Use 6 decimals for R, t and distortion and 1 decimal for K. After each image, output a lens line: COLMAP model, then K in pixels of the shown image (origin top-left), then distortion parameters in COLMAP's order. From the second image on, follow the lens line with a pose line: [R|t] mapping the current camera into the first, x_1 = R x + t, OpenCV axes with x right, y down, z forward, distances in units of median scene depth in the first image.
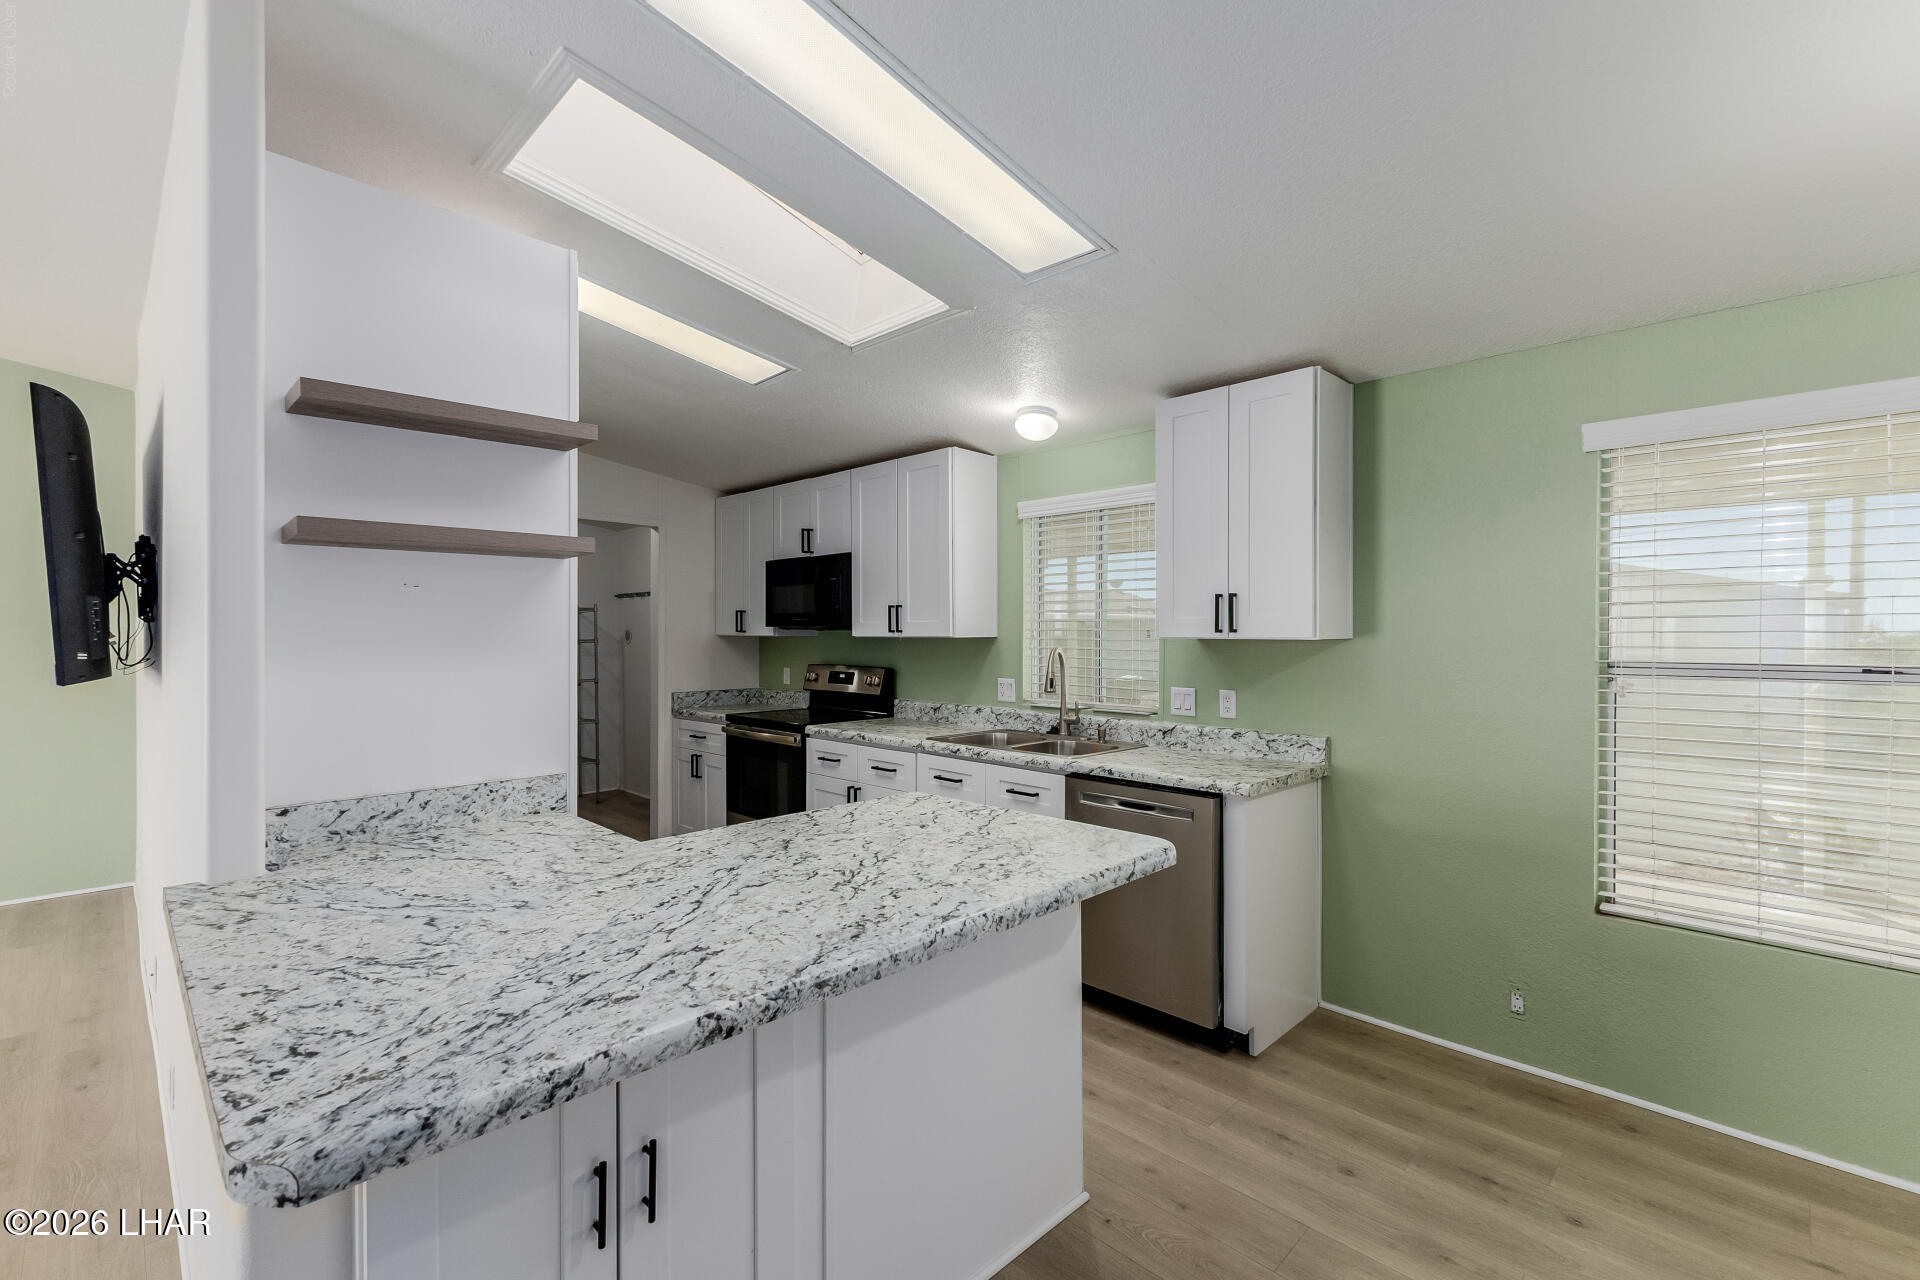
lens RADIAL K [[823.9, 0, 943.1], [0, 823.9, 628.9], [0, 0, 1]] dist [-0.000359, -0.003888]
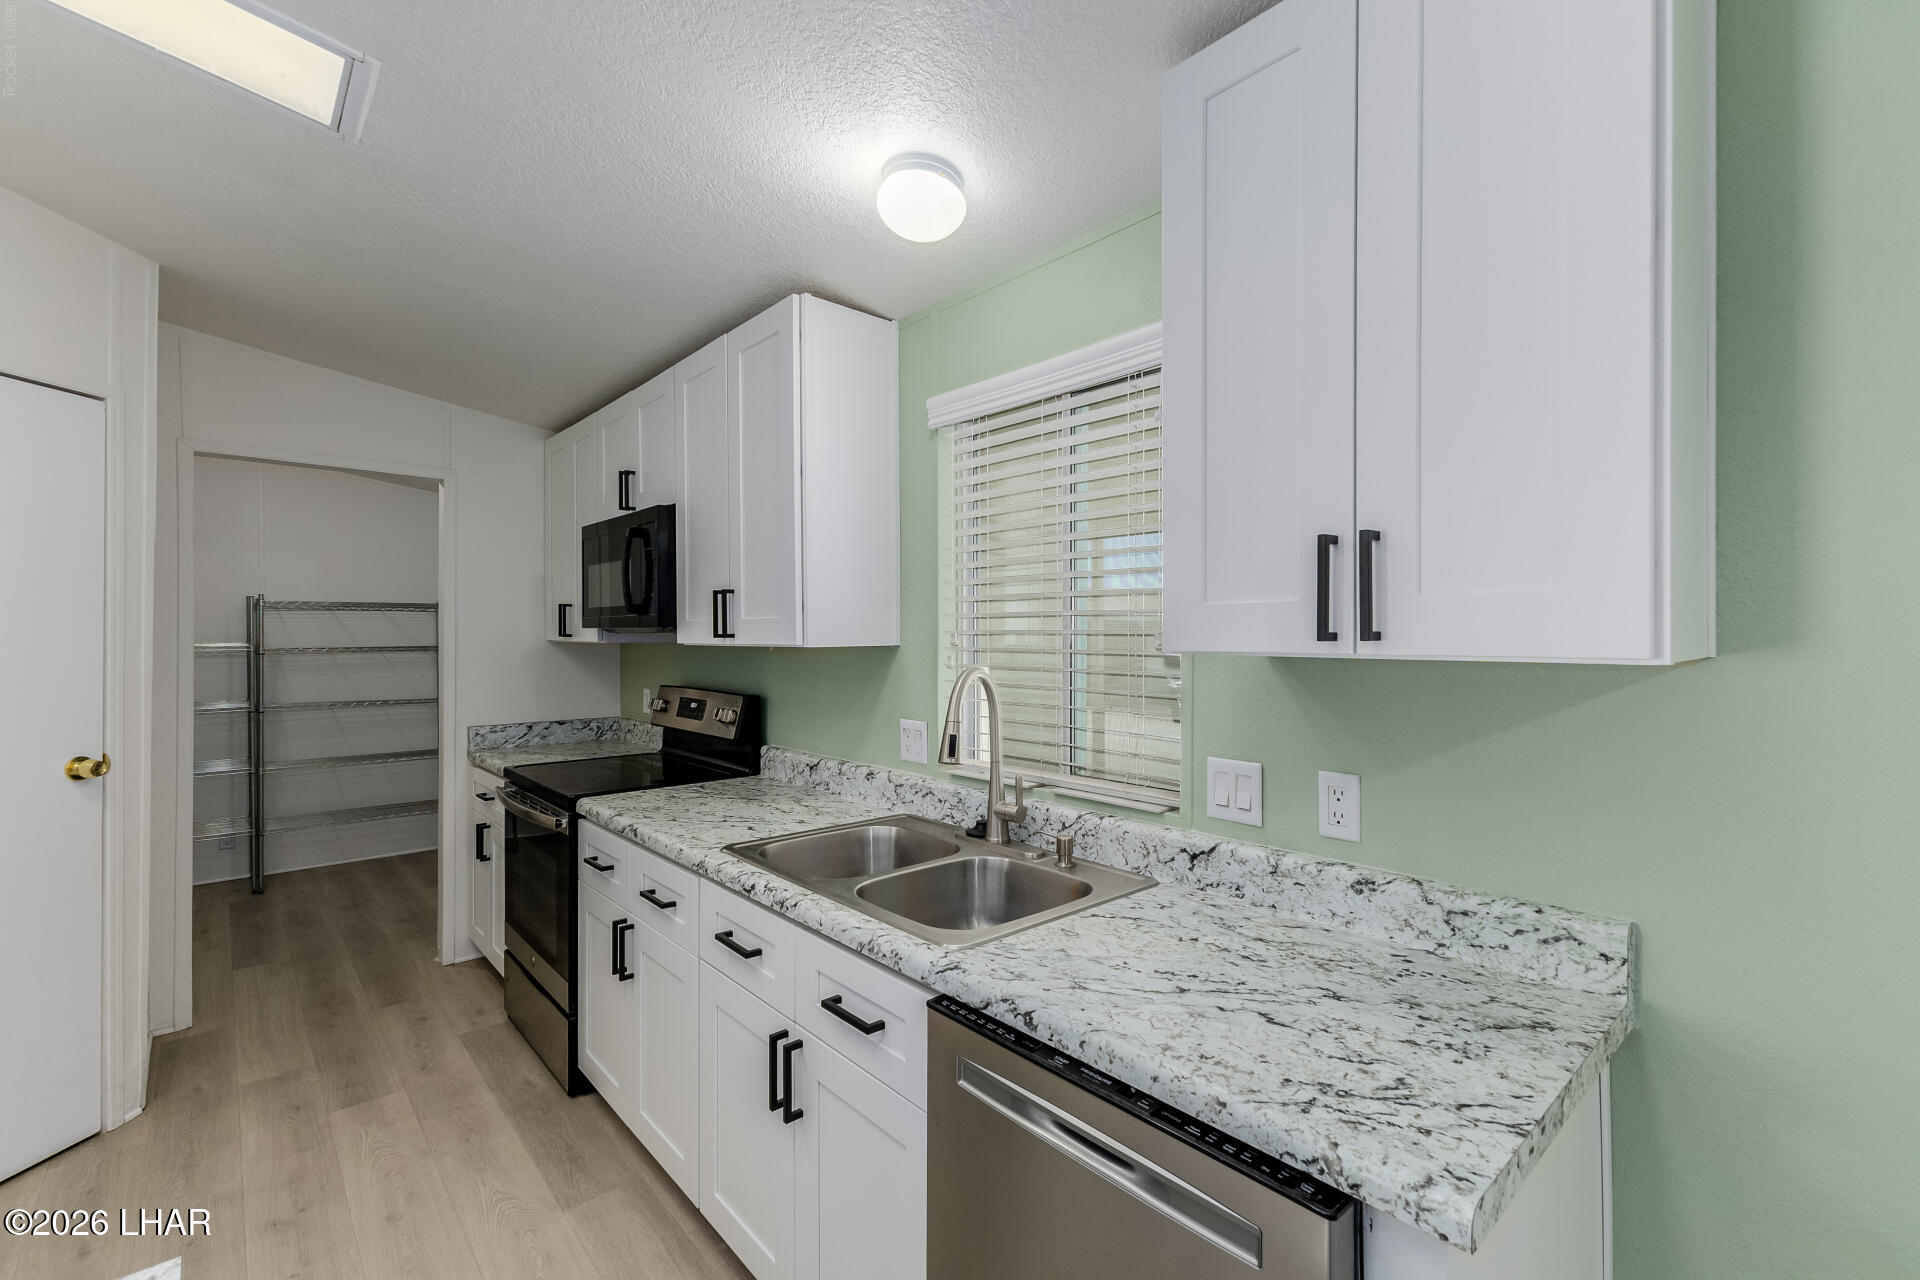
lens RADIAL K [[831.3, 0, 958.6], [0, 831.3, 633.5], [0, 0, 1]] dist [0.001424, -0.000453]
pose [[0.998891, -0.002465, -0.047008, 0.159790], [0.002654, 0.999989, 0.003954, -0.000457], [0.046997, -0.004074, 0.998887, 0.530363]]
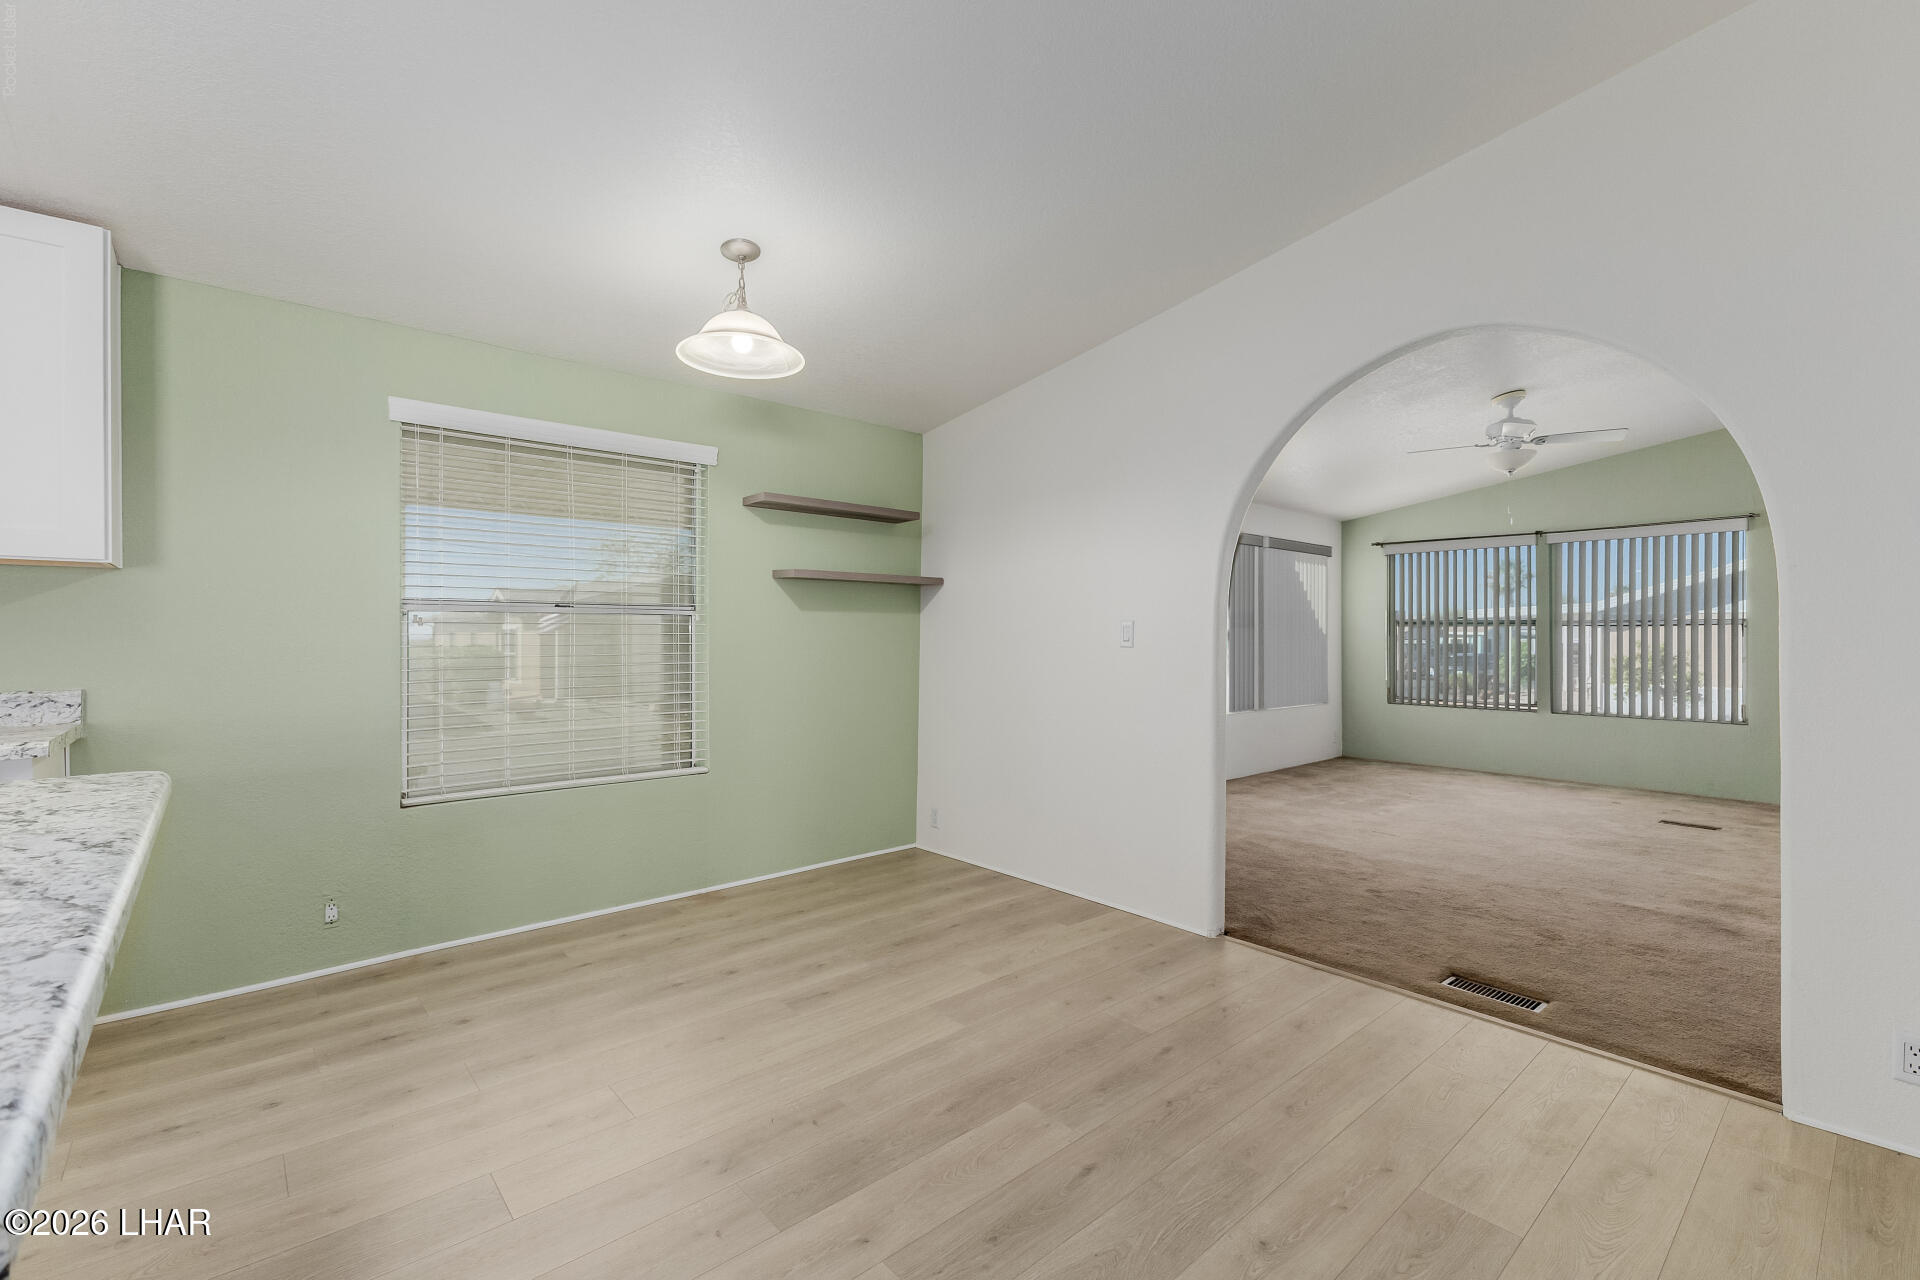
lens RADIAL K [[831.3, 0, 958.6], [0, 831.3, 633.5], [0, 0, 1]] dist [0.001424, -0.000453]
pose [[0.053589, 0.003060, 0.998558, -0.257064], [-0.002451, 0.999993, -0.002932, 0.064971], [-0.998560, -0.002291, 0.053596, 0.086814]]
